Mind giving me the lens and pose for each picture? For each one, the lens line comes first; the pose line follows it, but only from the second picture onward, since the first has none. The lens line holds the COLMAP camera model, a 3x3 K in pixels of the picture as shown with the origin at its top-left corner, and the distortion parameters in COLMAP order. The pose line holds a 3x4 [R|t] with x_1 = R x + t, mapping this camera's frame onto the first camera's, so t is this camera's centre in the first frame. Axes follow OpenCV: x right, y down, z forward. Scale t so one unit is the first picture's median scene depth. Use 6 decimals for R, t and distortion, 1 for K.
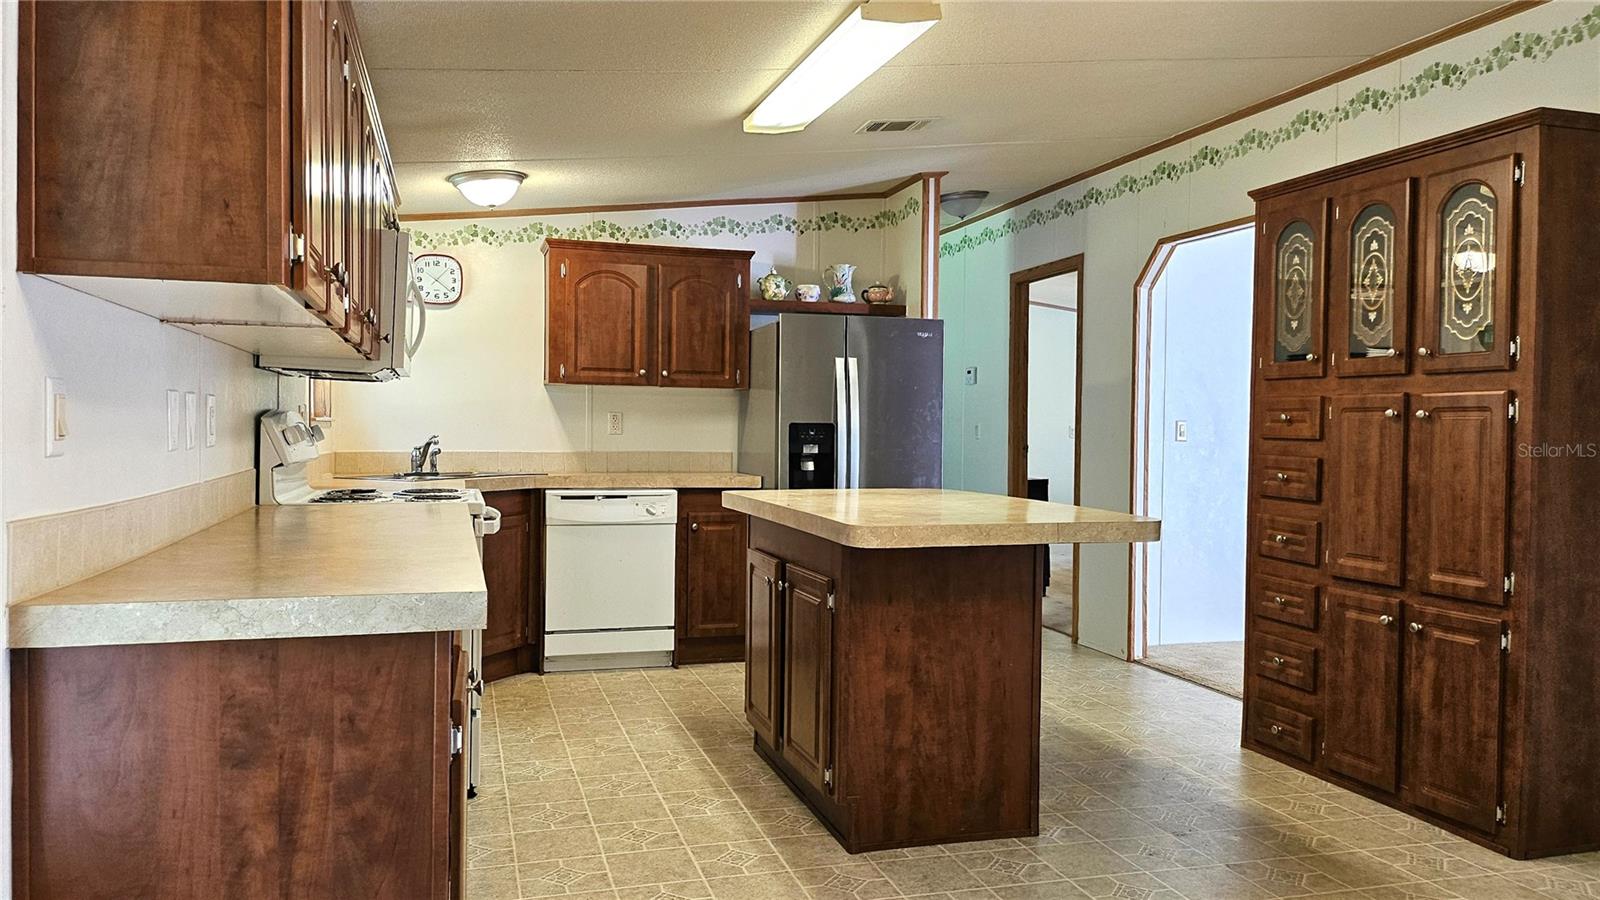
lens RADIAL K [[1136.7, 0, 800.0], [0, 1136.7, 450.0], [0, 0, 1]] dist [0.049323, -0.077999]
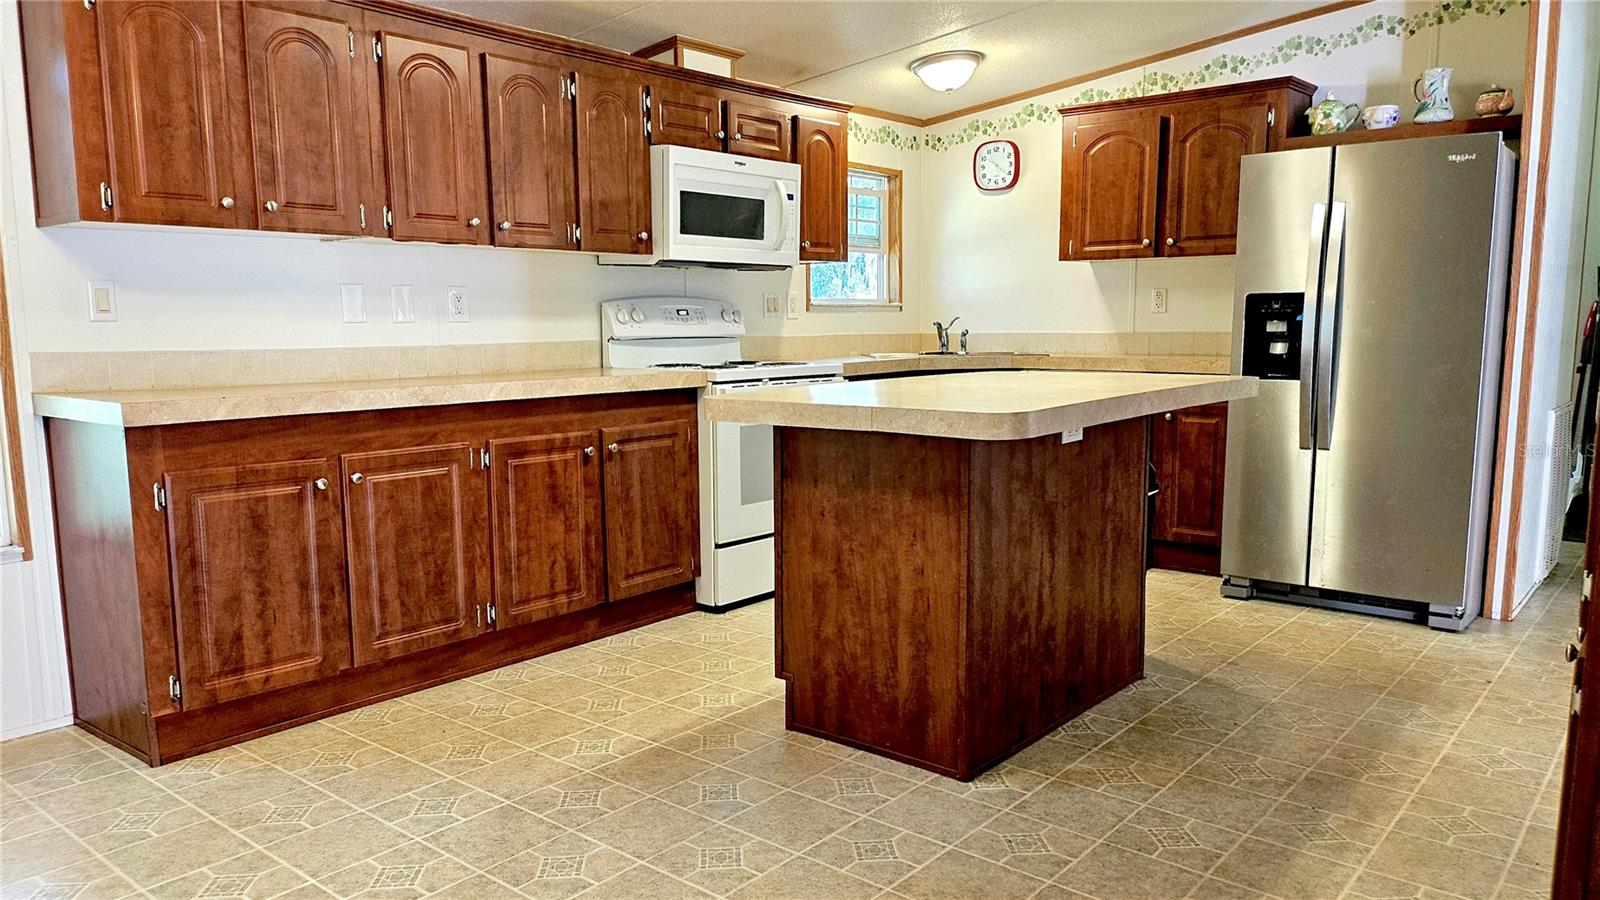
lens RADIAL K [[1149.1, 0, 819.8], [0, 1149.1, 479.1], [0, 0, 1]] dist [0.057150, -0.087520]
pose [[0.548482, 0.100642, -0.830083, 0.497741], [-0.002103, 0.992893, 0.118993, 0.009291], [0.836159, -0.063520, 0.544796, 0.277608]]
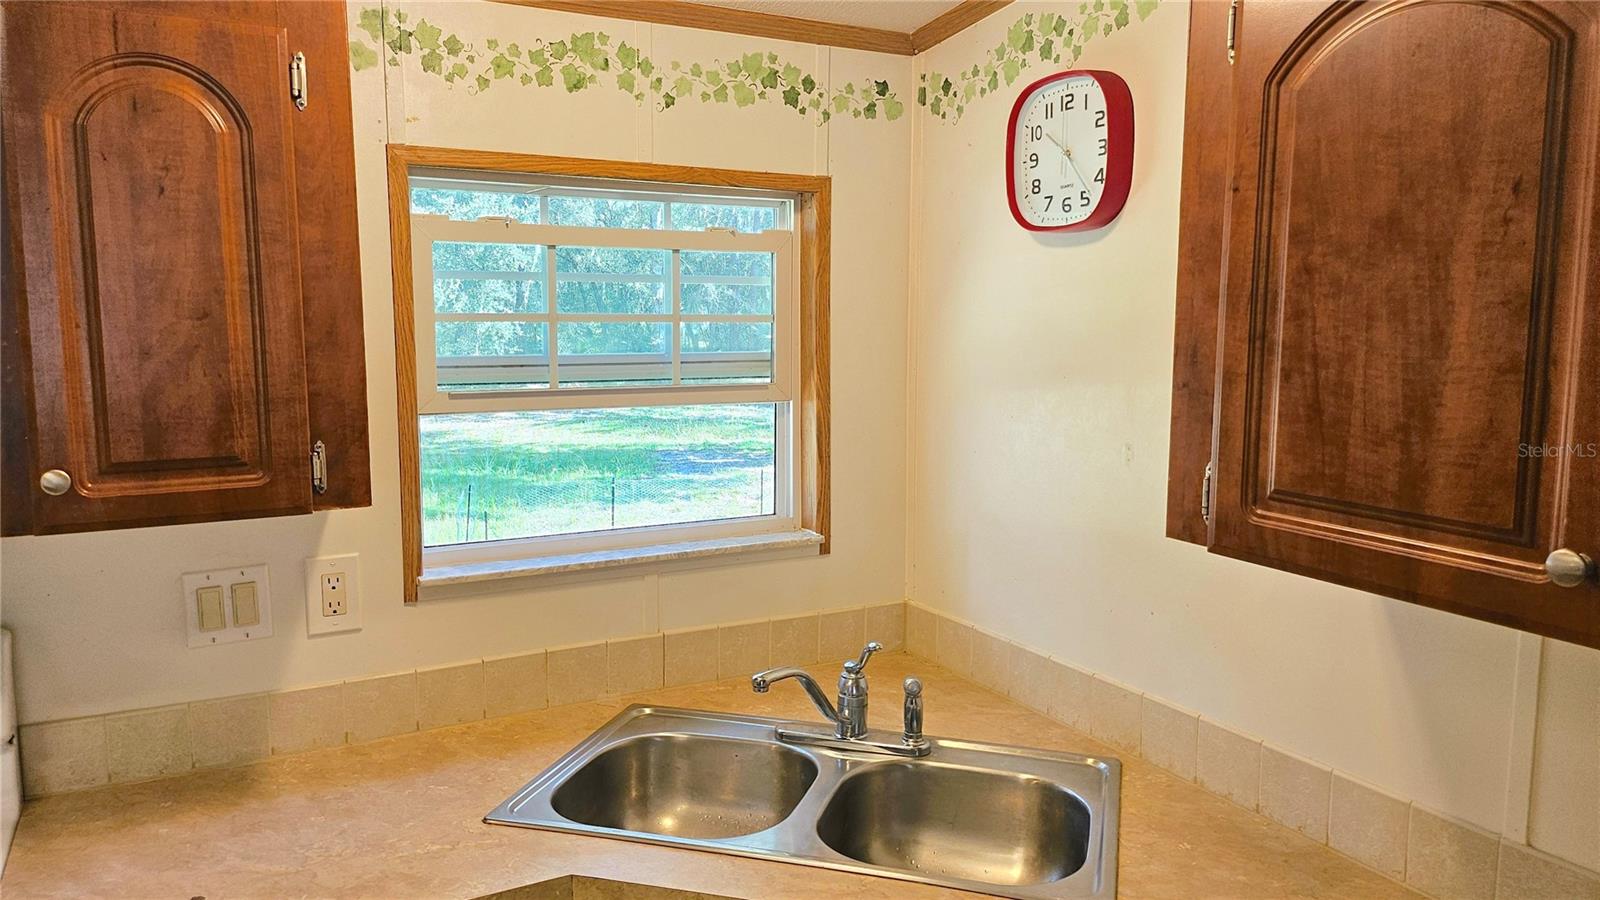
lens RADIAL K [[1136.7, 0, 800.0], [0, 1136.7, 450.0], [0, 0, 1]] dist [0.049323, -0.077999]
pose [[0.190160, 0.107217, -0.975881, -0.006183], [-0.018295, 0.994233, 0.105668, -0.098952], [0.981583, -0.002240, 0.191025, 0.869690]]
